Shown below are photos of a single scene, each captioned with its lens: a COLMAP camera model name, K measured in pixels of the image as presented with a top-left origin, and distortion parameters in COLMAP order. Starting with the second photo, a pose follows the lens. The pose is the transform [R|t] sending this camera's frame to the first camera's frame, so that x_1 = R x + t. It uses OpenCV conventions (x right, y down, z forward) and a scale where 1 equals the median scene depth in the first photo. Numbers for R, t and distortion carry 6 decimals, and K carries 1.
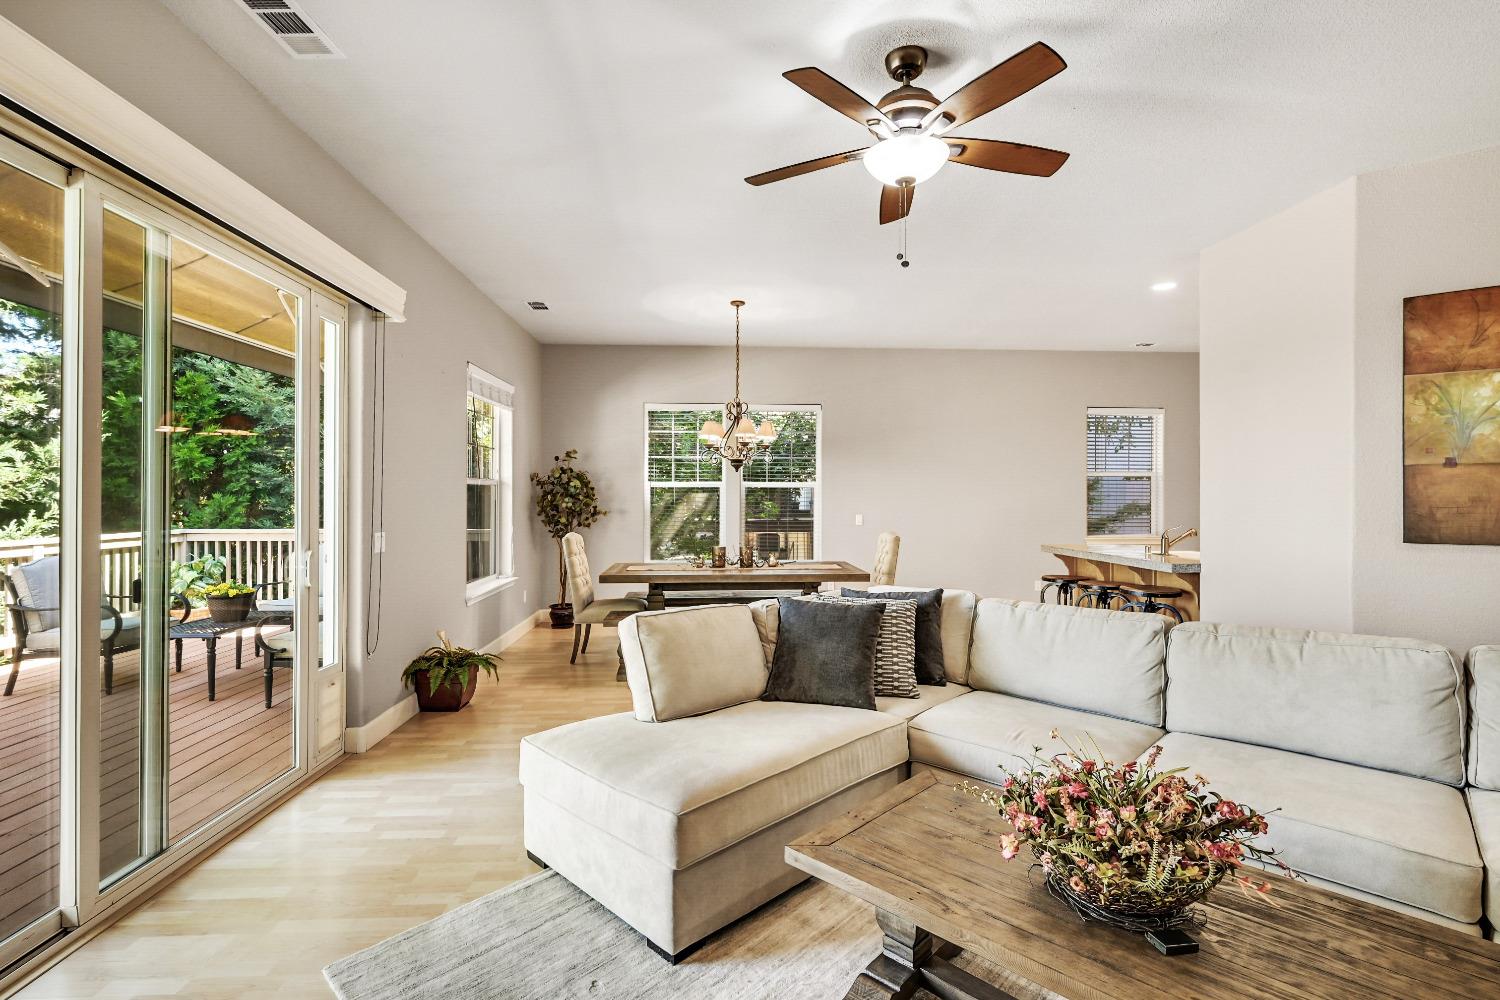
lens RADIAL K [[722.6, 0, 746.1], [0, 722.6, 500.6], [0, 0, 1]] dist [0.000736, 0.000130]
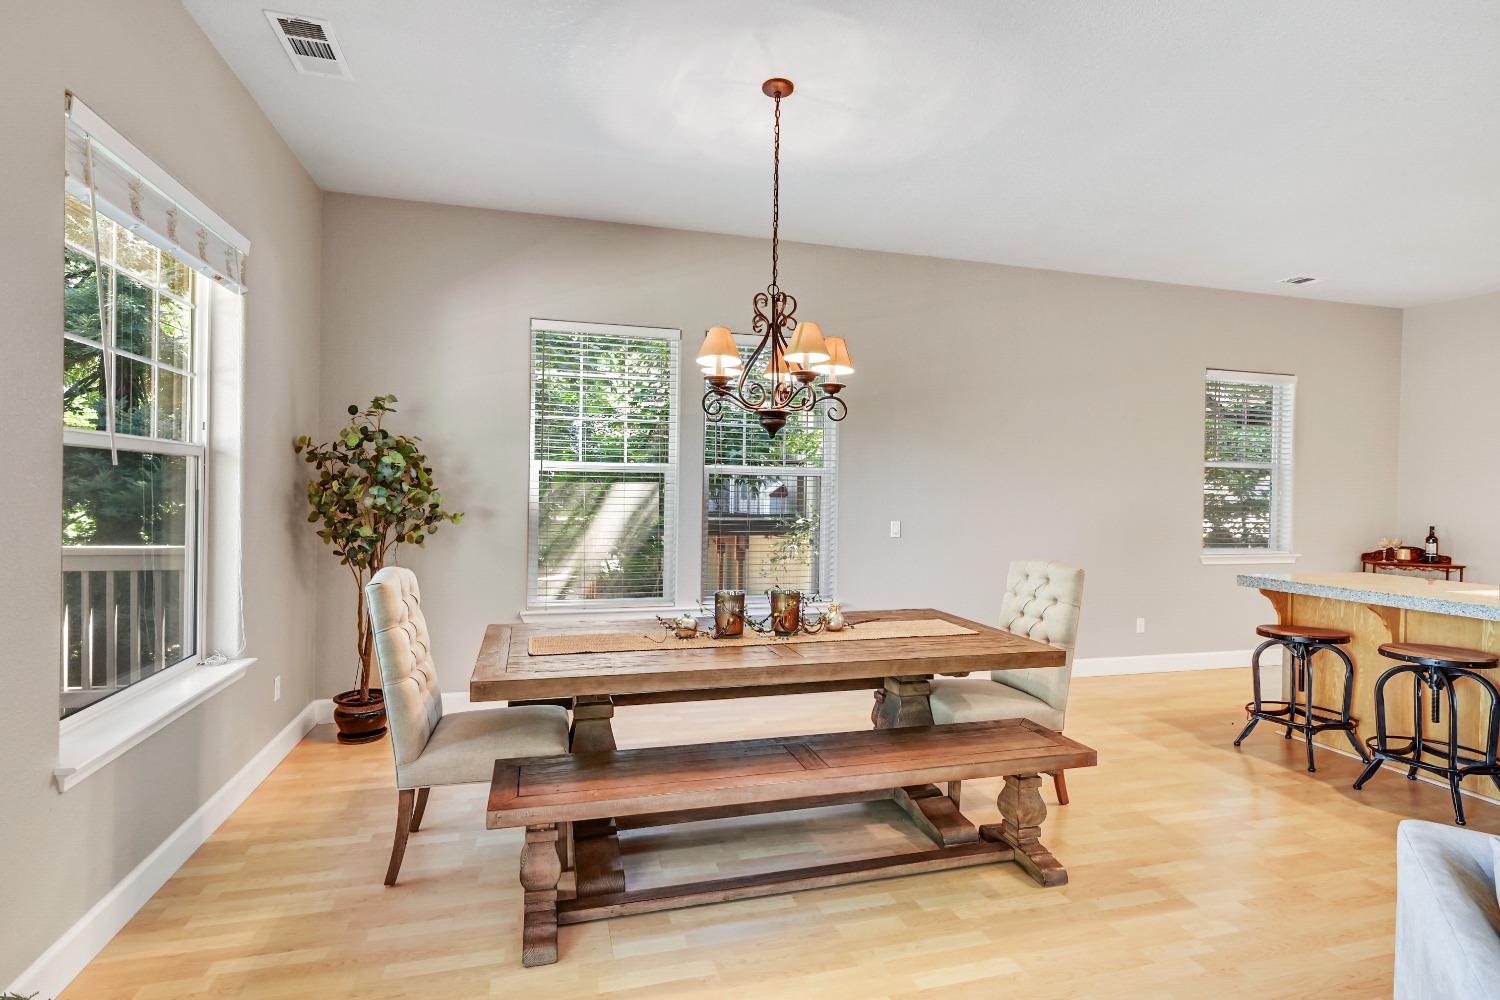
lens RADIAL K [[722.6, 0, 780.7], [0, 722.6, 499.3], [0, 0, 1]] dist [0.000736, 0.000130]
pose [[0.961427, 0.010235, 0.274871, -0.112081], [-0.011705, 0.999925, 0.003709, -0.000522], [-0.274812, -0.006783, 0.961474, 0.429071]]
